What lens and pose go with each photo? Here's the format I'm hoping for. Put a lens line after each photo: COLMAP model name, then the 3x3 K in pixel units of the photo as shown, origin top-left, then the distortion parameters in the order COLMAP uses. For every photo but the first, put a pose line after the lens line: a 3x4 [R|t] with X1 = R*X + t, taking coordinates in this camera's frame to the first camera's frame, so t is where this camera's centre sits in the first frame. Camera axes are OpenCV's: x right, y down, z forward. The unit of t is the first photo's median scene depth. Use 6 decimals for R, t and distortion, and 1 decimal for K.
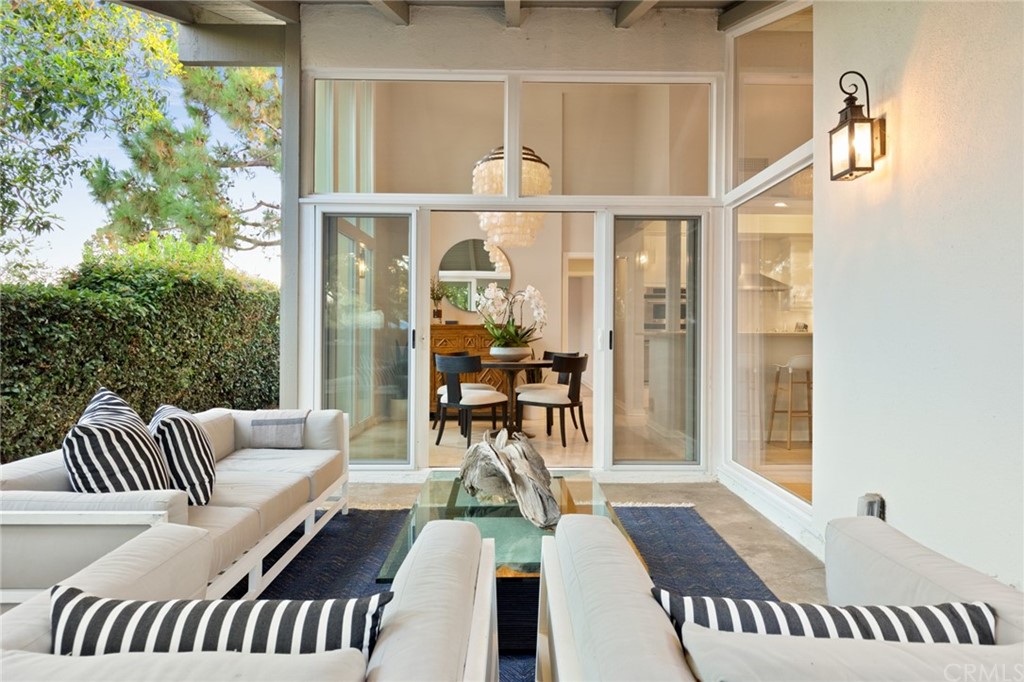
lens RADIAL K [[618.0, 0, 514.3], [0, 618.0, 339.9], [0, 0, 1]] dist [-0.002241, -0.000520]
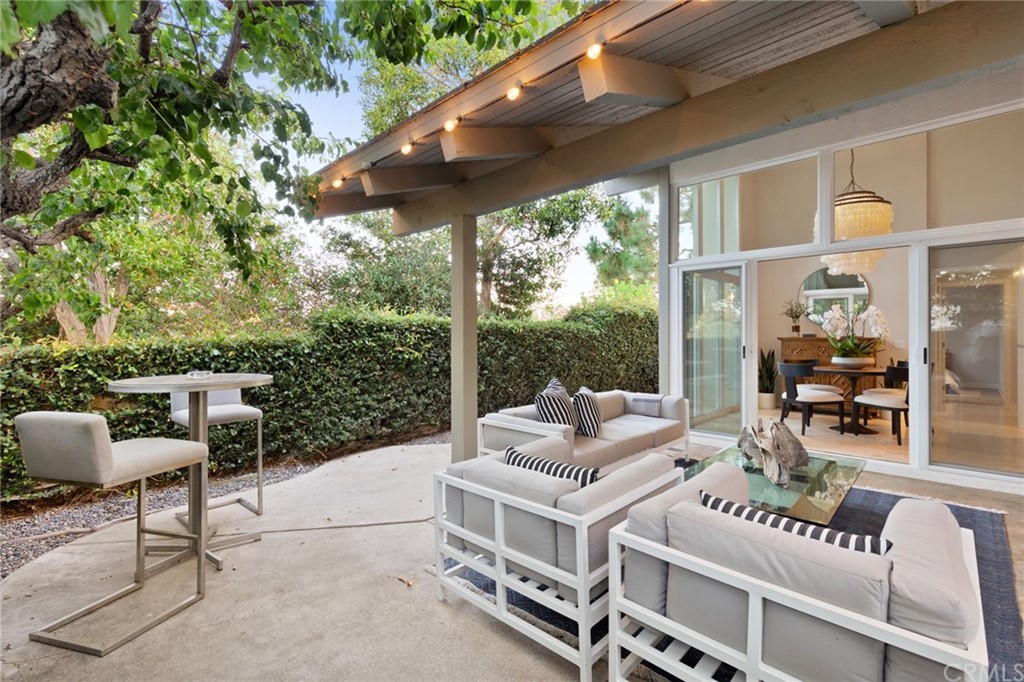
lens RADIAL K [[464.7, 0, 516.0], [0, 464.7, 338.4], [0, 0, 1]] dist [0.006073, -0.000294]
pose [[0.709873, -0.004999, -0.704312, 0.174562], [0.002868, 0.999987, -0.004207, -0.023570], [0.704324, 0.000966, 0.709878, -0.118386]]
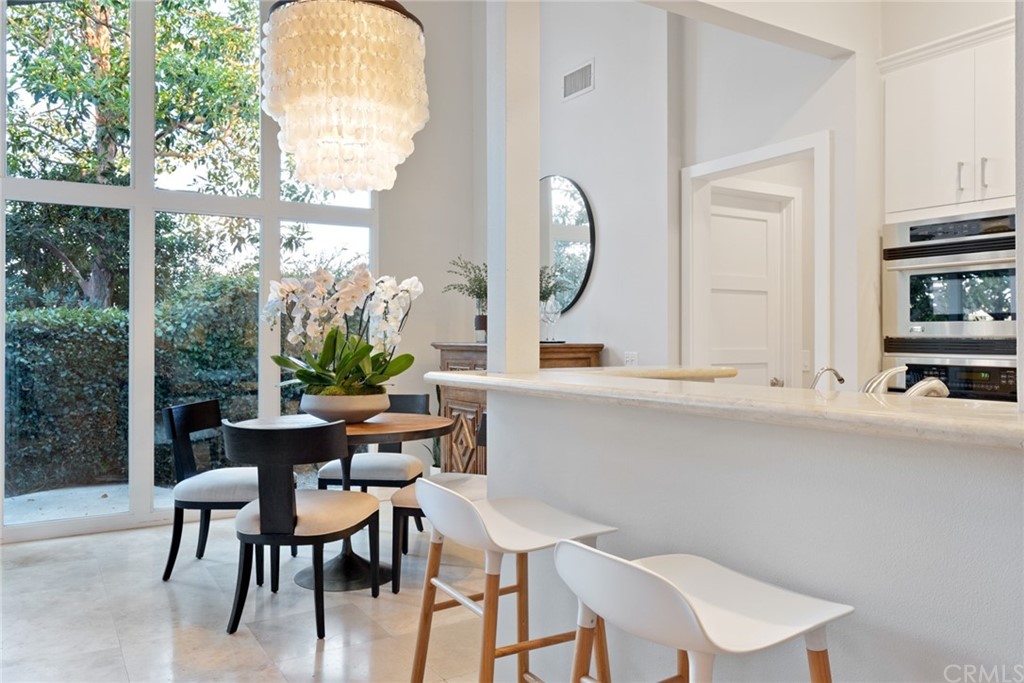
lens RADIAL K [[790.2, 0, 521.7], [0, 790.2, 336.8], [0, 0, 1]] dist [-0.007401, -0.000193]
pose [[0.514116, -0.001747, -0.857719, 0.607776], [-0.001458, 0.999995, -0.002911, -0.033591], [0.857720, 0.002747, 0.514110, 0.803950]]
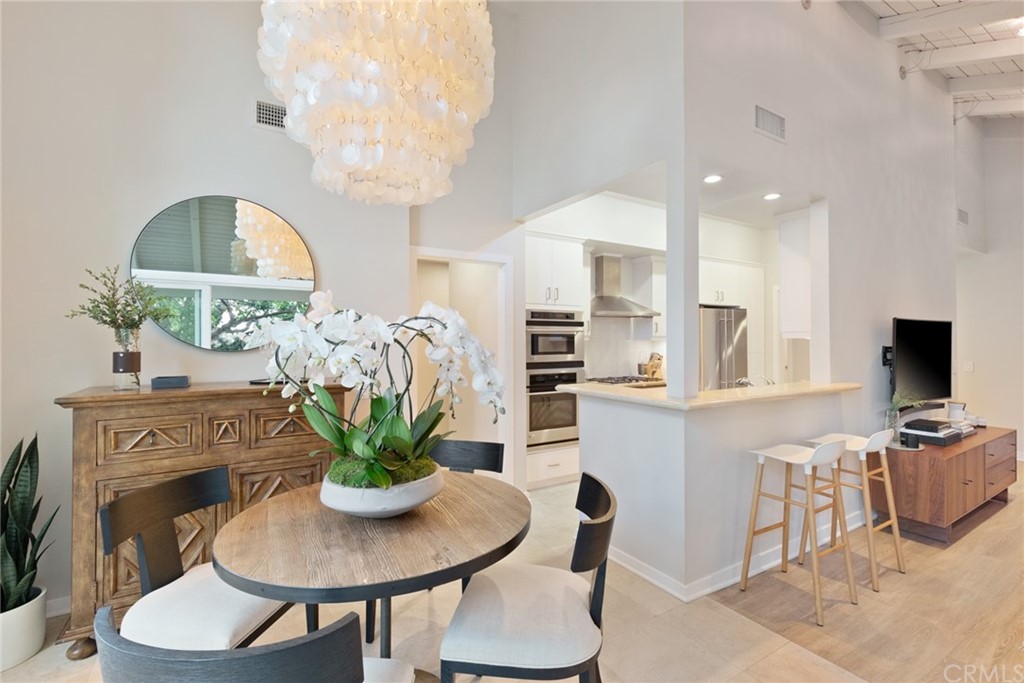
lens RADIAL K [[464.7, 0, 510.6], [0, 464.7, 338.0], [0, 0, 1]] dist [0.006073, -0.000294]
pose [[0.852239, -0.002305, 0.523148, -0.085368], [0.009148, 0.999903, -0.010497, -0.063731], [-0.523073, 0.013732, 0.852177, 0.742102]]
